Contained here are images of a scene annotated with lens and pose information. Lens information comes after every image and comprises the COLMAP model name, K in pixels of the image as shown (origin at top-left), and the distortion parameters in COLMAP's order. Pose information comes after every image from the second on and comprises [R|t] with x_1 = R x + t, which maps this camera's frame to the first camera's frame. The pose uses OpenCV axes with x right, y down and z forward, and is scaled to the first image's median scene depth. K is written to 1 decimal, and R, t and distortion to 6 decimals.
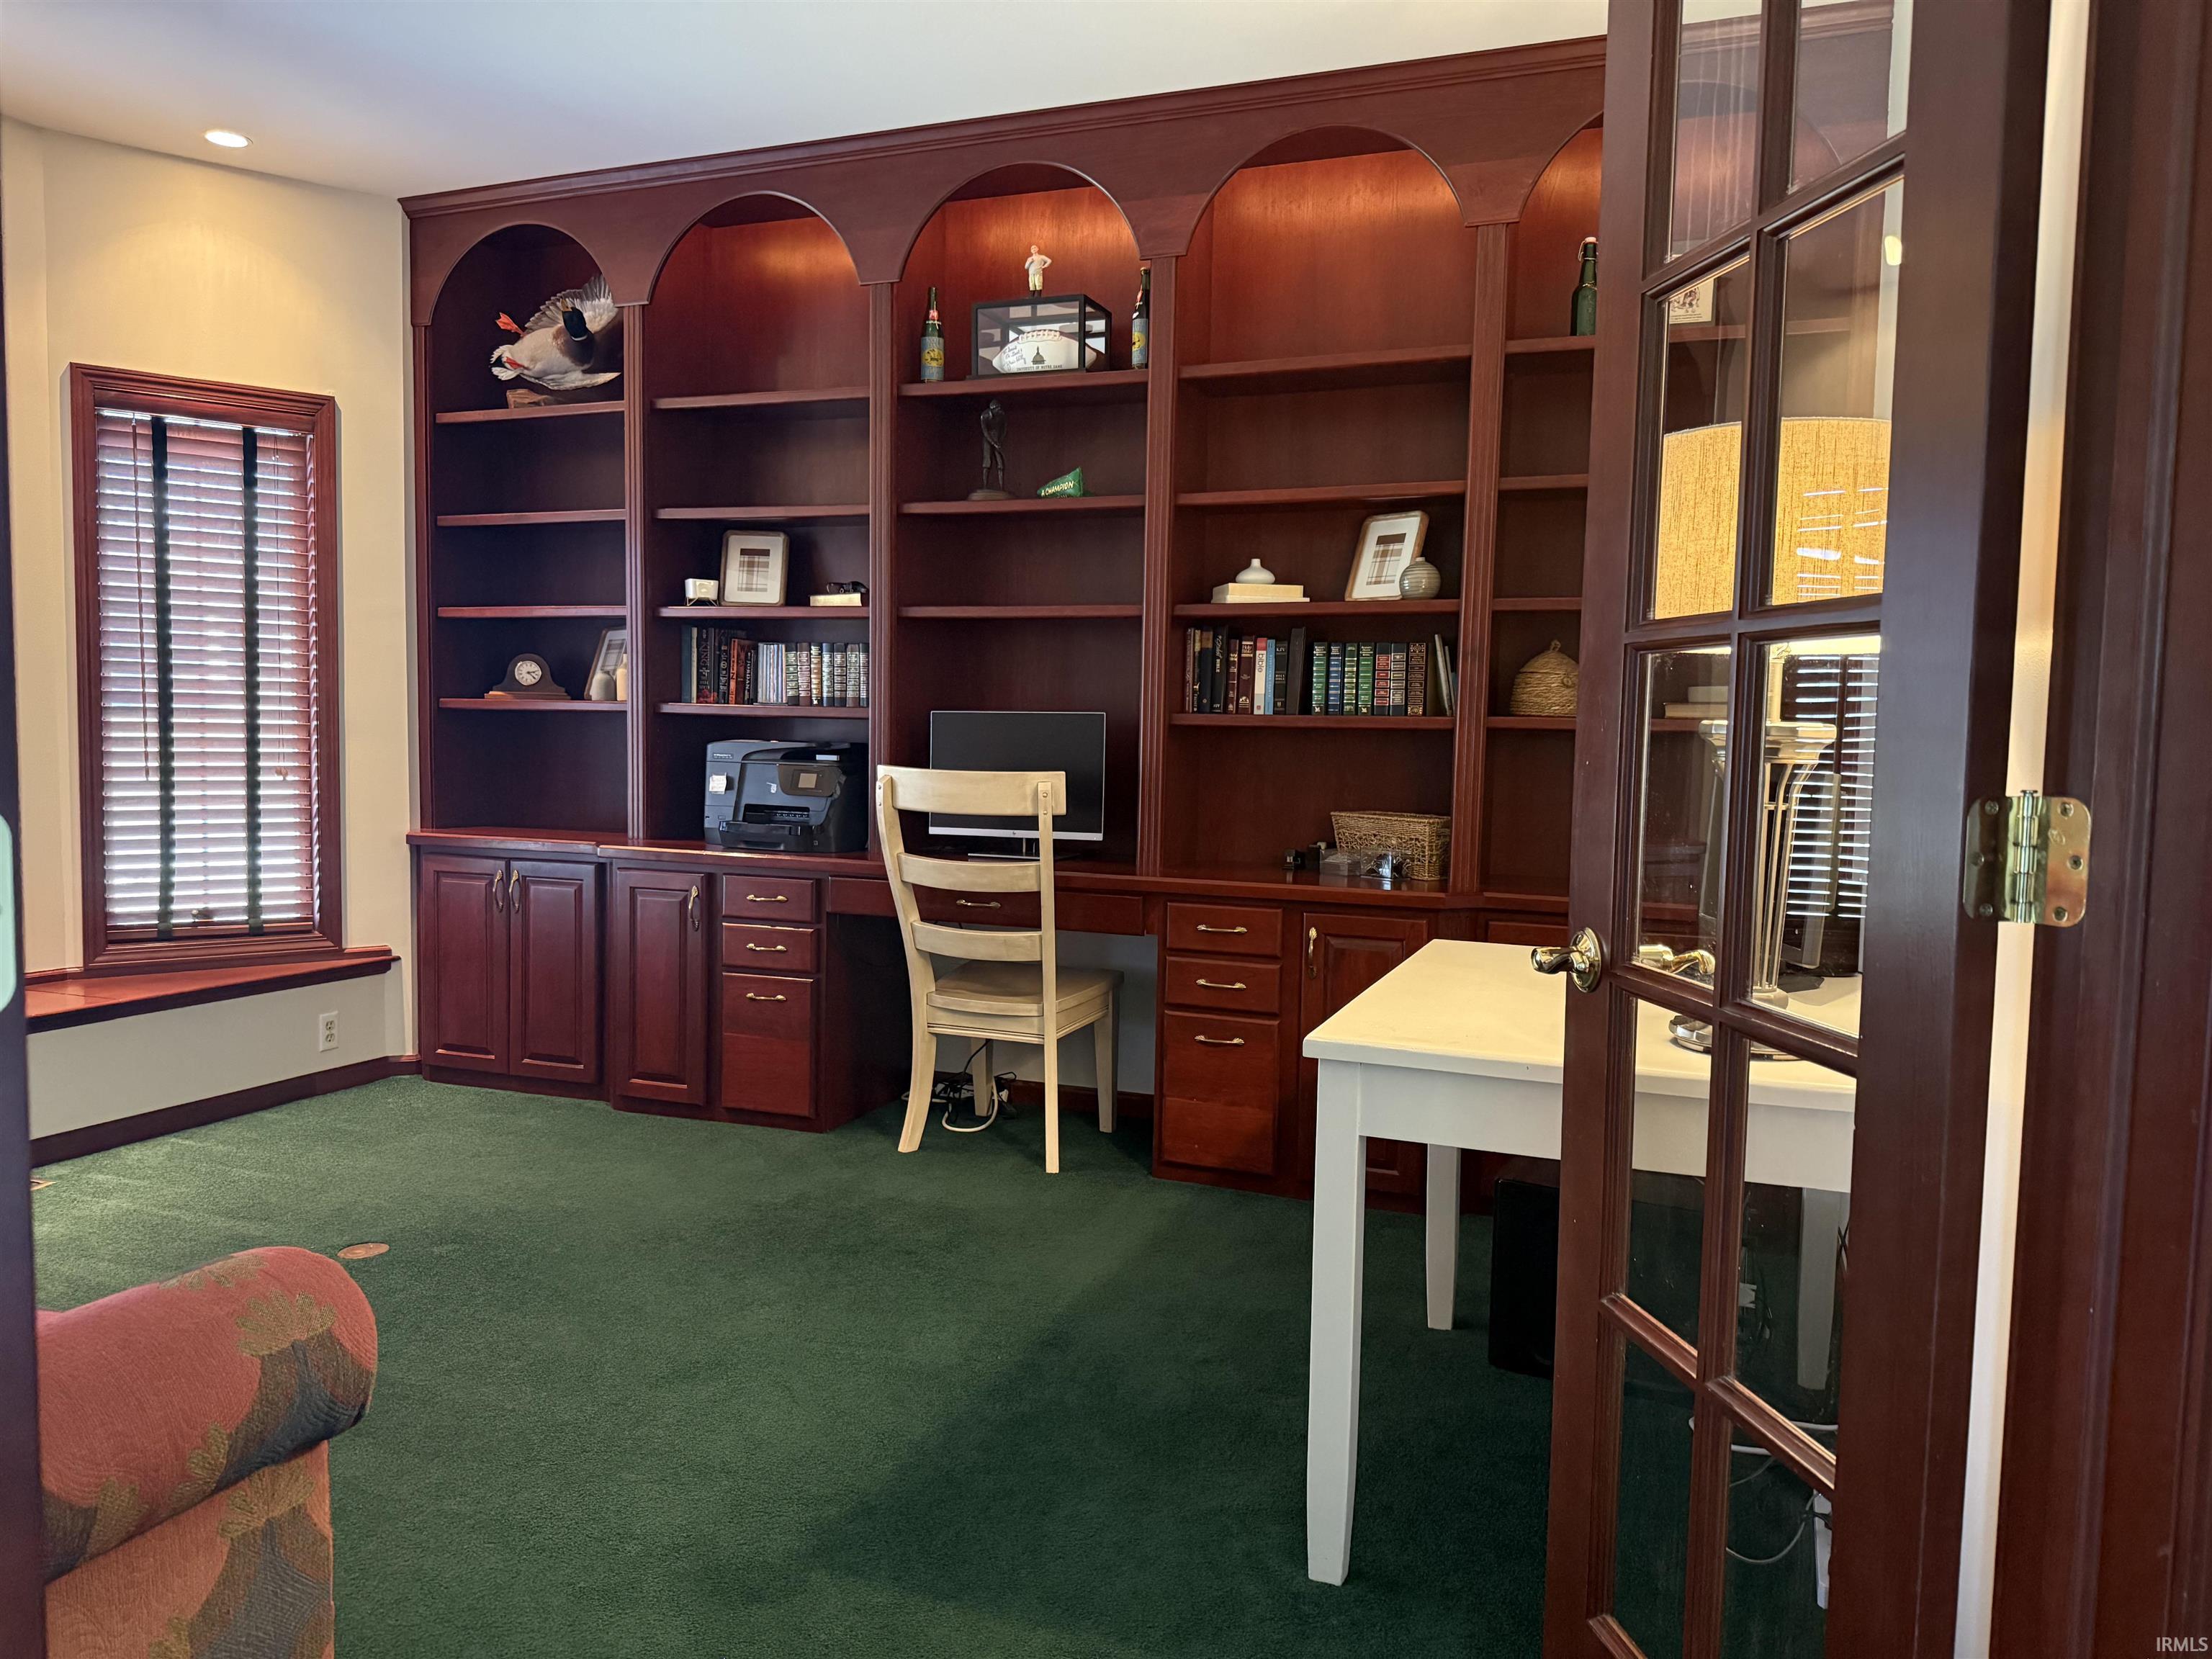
lens RADIAL K [[1509.9, 0, 1106.0], [0, 1509.9, 829.5], [0, 0, 1]] dist [0.128147, -0.170817]
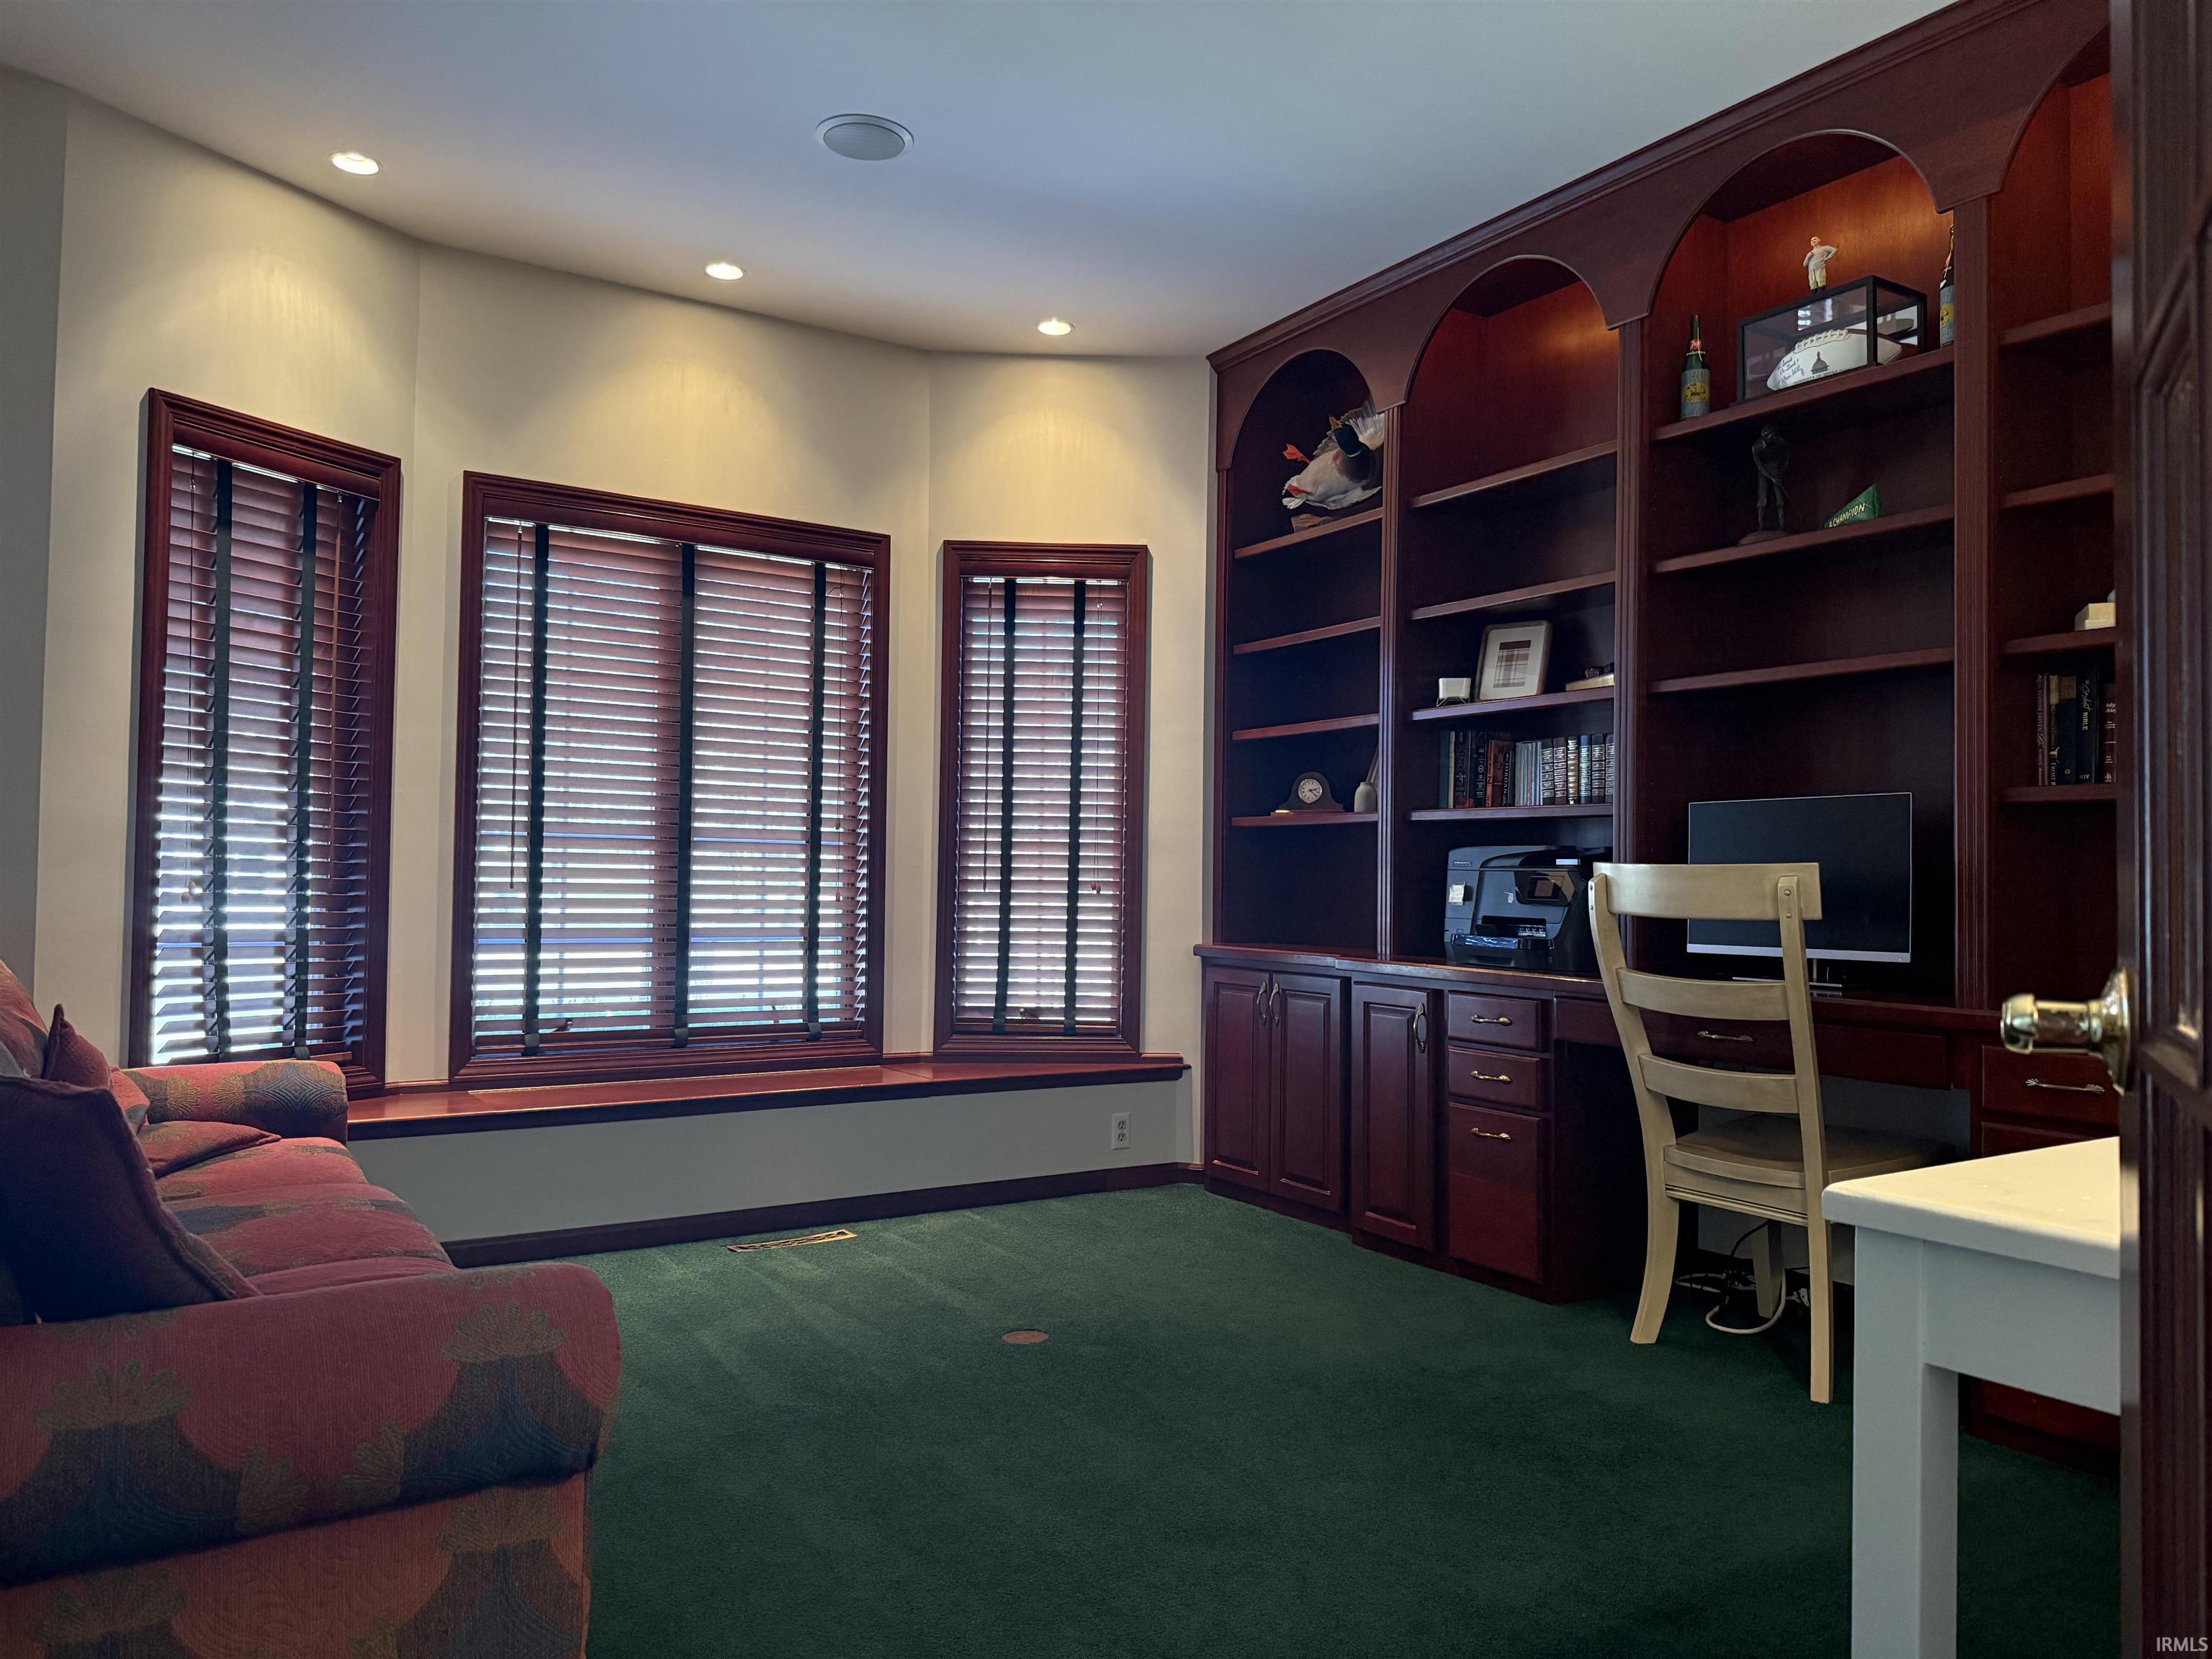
lens RADIAL K [[1529.8, 0, 1134.6], [0, 1529.8, 823.6], [0, 0, 1]] dist [0.139926, -0.235418]
pose [[0.814648, -0.029483, -0.579206, 0.123973], [-0.035205, 0.994351, -0.100131, 0.027410], [0.578887, 0.101962, 0.809008, 0.134491]]
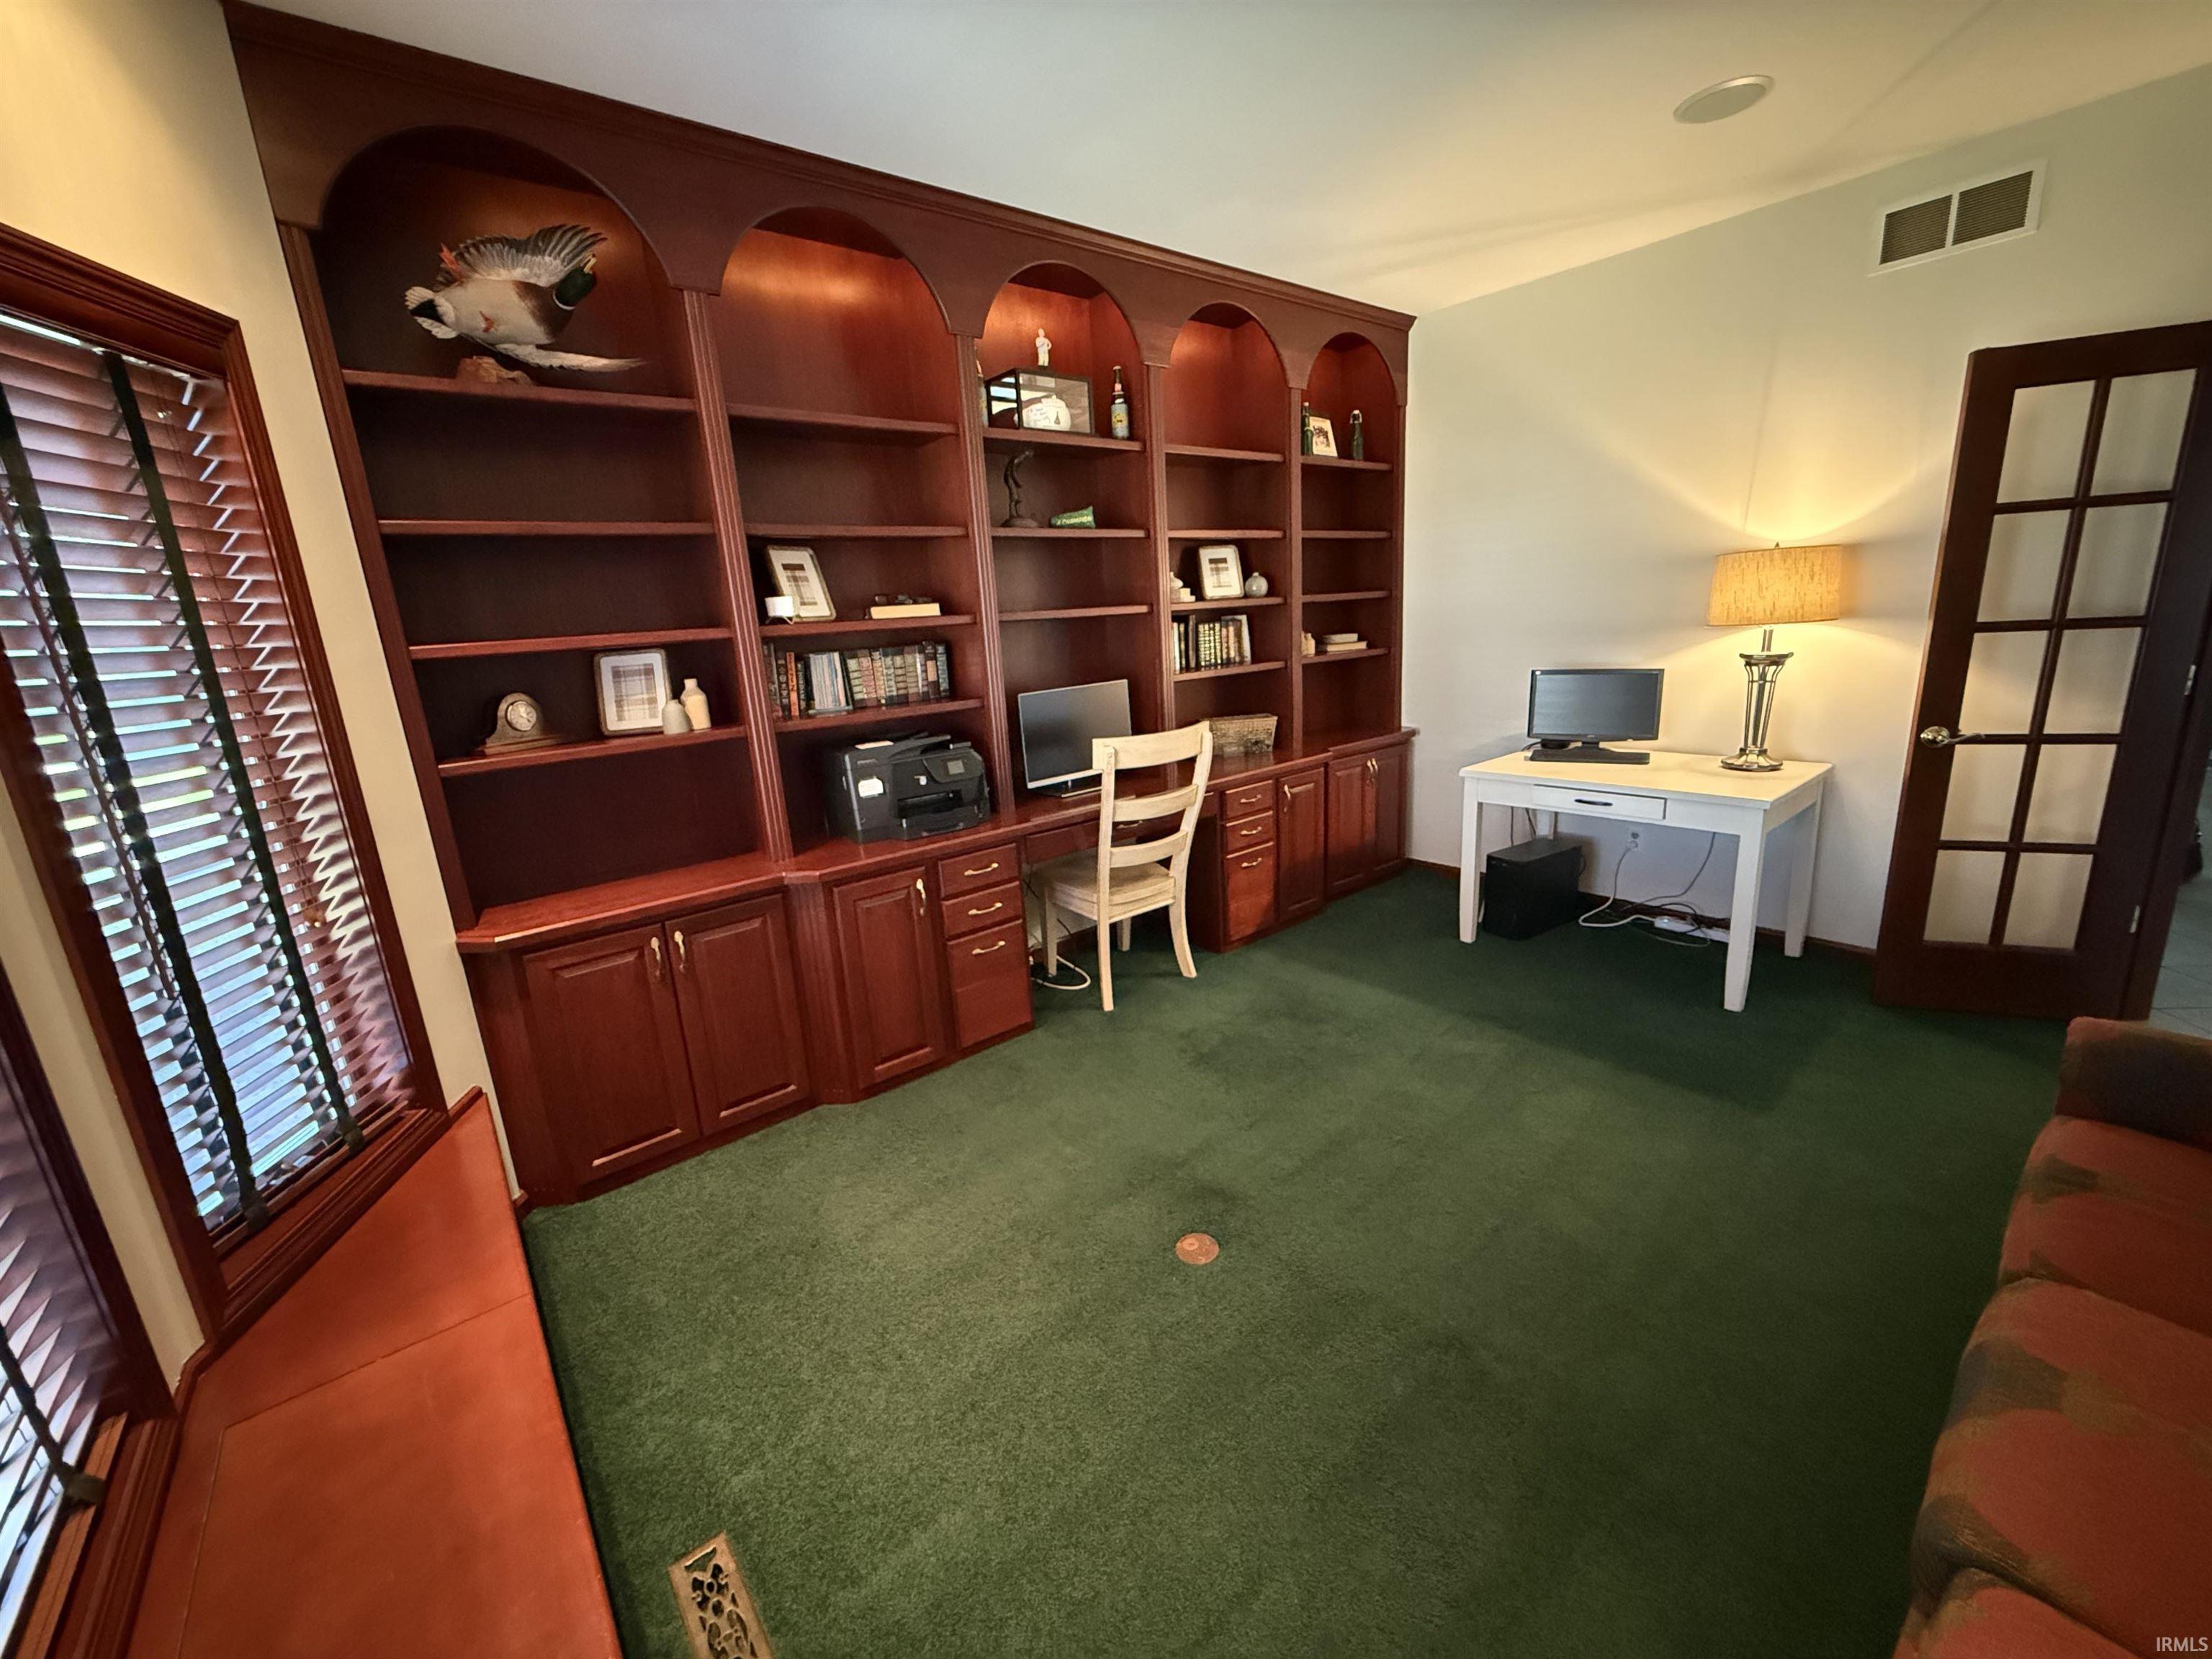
lens RADIAL K [[876.3, 0, 1106.0], [0, 876.3, 829.5], [0, 0, 1]] dist [0.000193, 0.000053]
pose [[0.492473, -0.254913, 0.832160, -0.704493], [0.130261, 0.966964, 0.219118, -0.117229], [-0.860524, 0.000488, 0.509409, 0.535243]]
